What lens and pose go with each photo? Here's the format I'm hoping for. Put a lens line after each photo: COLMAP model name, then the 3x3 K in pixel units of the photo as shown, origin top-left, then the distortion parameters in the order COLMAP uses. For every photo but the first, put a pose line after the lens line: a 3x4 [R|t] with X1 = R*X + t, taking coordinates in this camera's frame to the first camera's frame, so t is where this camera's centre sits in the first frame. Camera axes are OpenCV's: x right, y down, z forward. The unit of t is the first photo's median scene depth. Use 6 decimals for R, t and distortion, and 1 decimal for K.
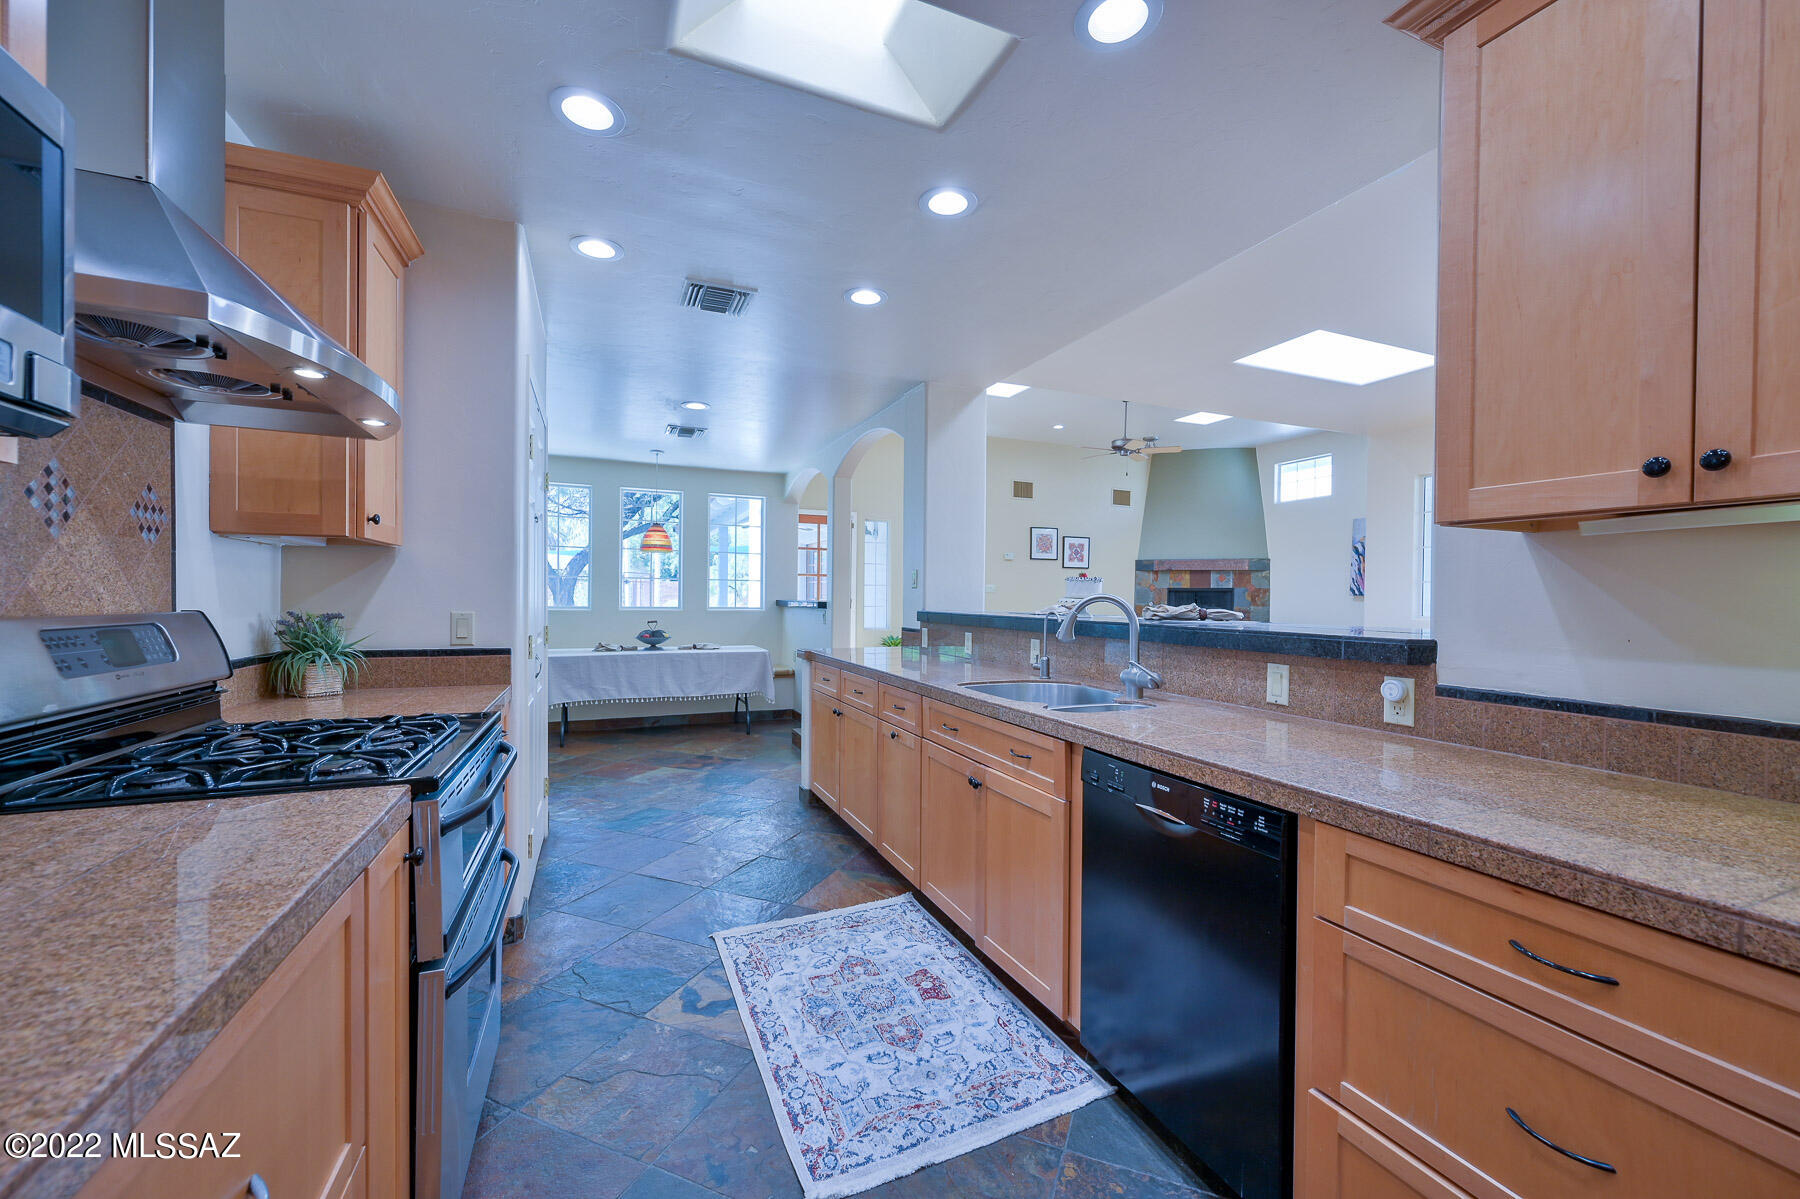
lens RADIAL K [[712.8, 0, 904.3], [0, 712.8, 601.9], [0, 0, 1]] dist [-0.002474, -0.000179]
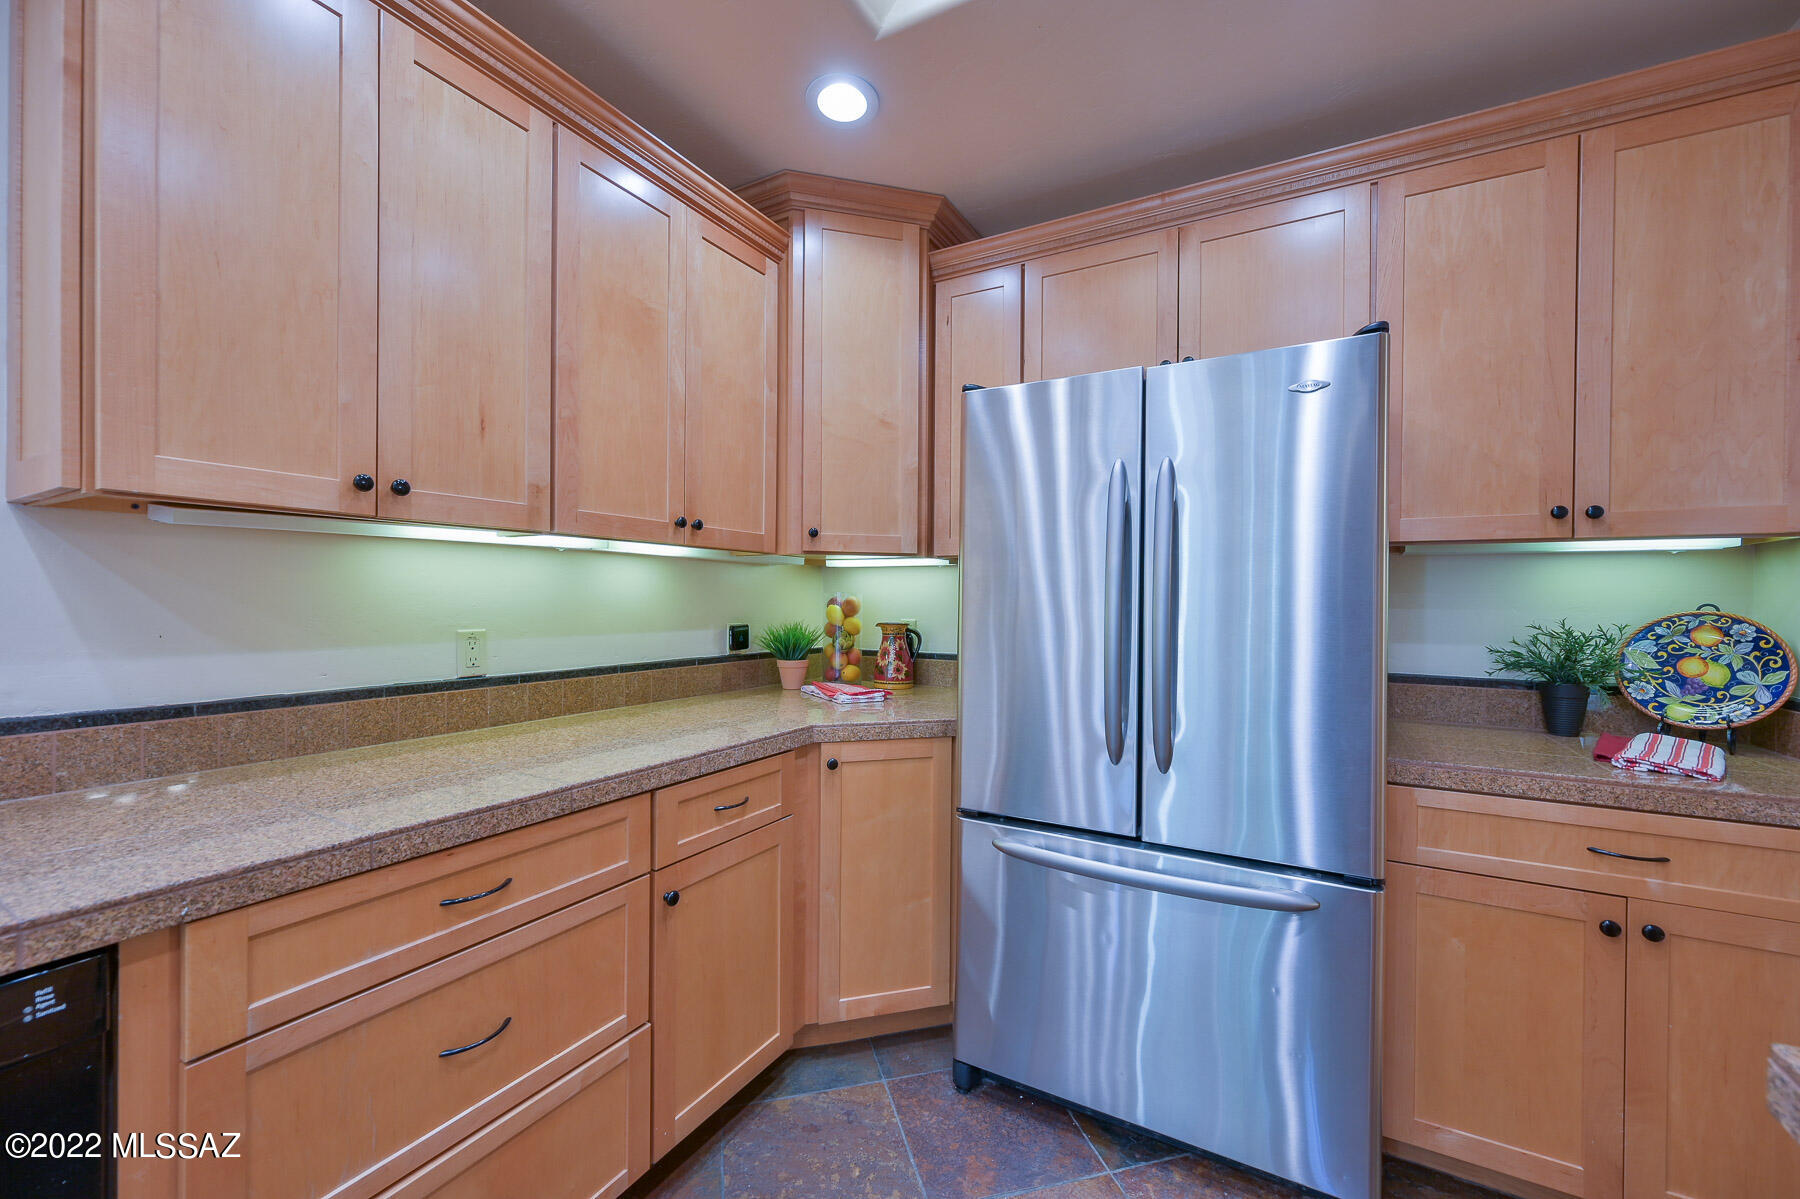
lens RADIAL K [[712.8, 0, 895.7], [0, 712.8, 595.3], [0, 0, 1]] dist [-0.002474, -0.000179]
pose [[-0.606619, -0.006873, 0.794963, -0.397838], [-0.004395, 0.999976, 0.005291, -0.011954], [-0.794981, -0.000284, -0.606635, 0.957417]]
